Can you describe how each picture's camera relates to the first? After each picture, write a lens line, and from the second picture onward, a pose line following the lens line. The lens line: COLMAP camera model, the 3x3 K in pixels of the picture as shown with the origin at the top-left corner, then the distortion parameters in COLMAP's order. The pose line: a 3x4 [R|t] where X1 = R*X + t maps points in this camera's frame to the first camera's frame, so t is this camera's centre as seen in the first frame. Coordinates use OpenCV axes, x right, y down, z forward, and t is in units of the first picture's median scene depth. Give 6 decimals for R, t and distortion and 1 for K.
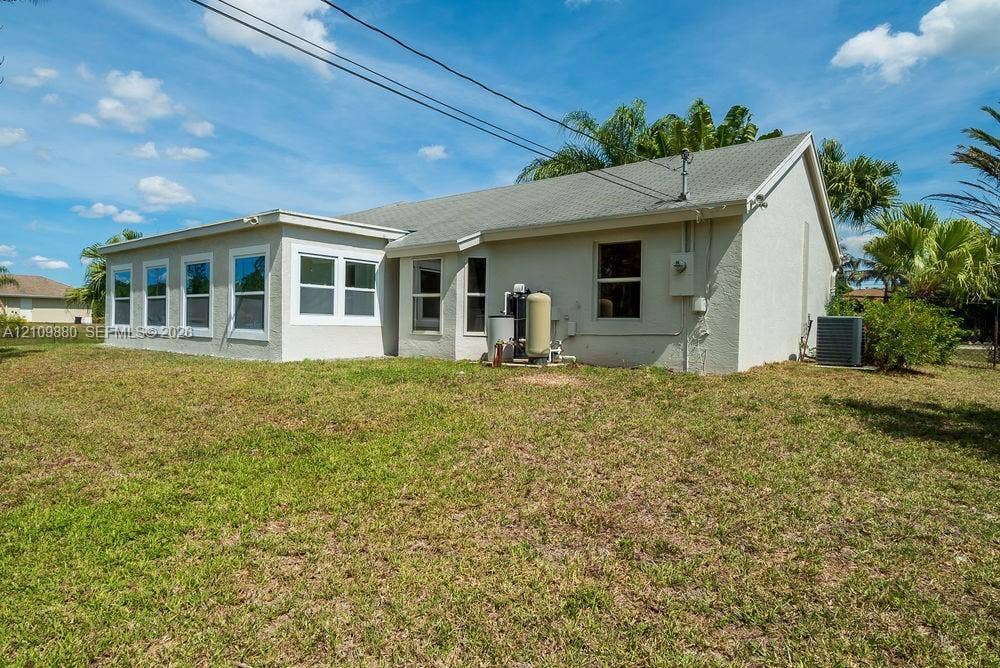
lens RADIAL K [[433.6, 0, 491.1], [0, 433.6, 337.4], [0, 0, 1]] dist [-0.001300, -0.000009]
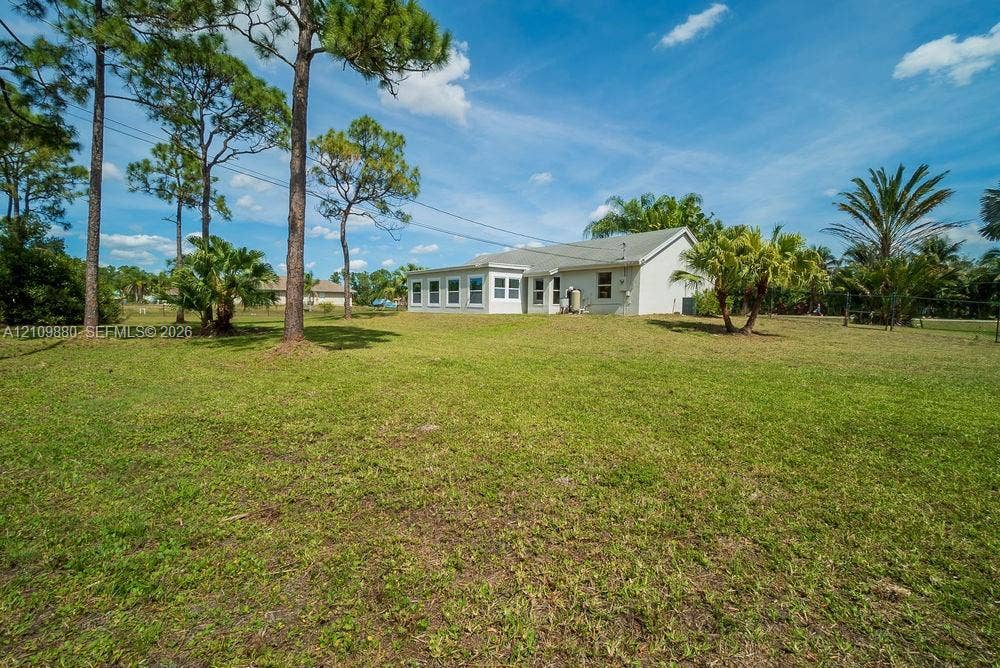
lens RADIAL K [[433.6, 0, 491.1], [0, 433.6, 337.4], [0, 0, 1]] dist [-0.001300, -0.000009]
pose [[0.969656, 0.014850, -0.244021, 0.235758], [-0.008064, 0.999553, 0.028783, 0.120647], [0.244339, -0.025942, 0.969343, -1.742096]]
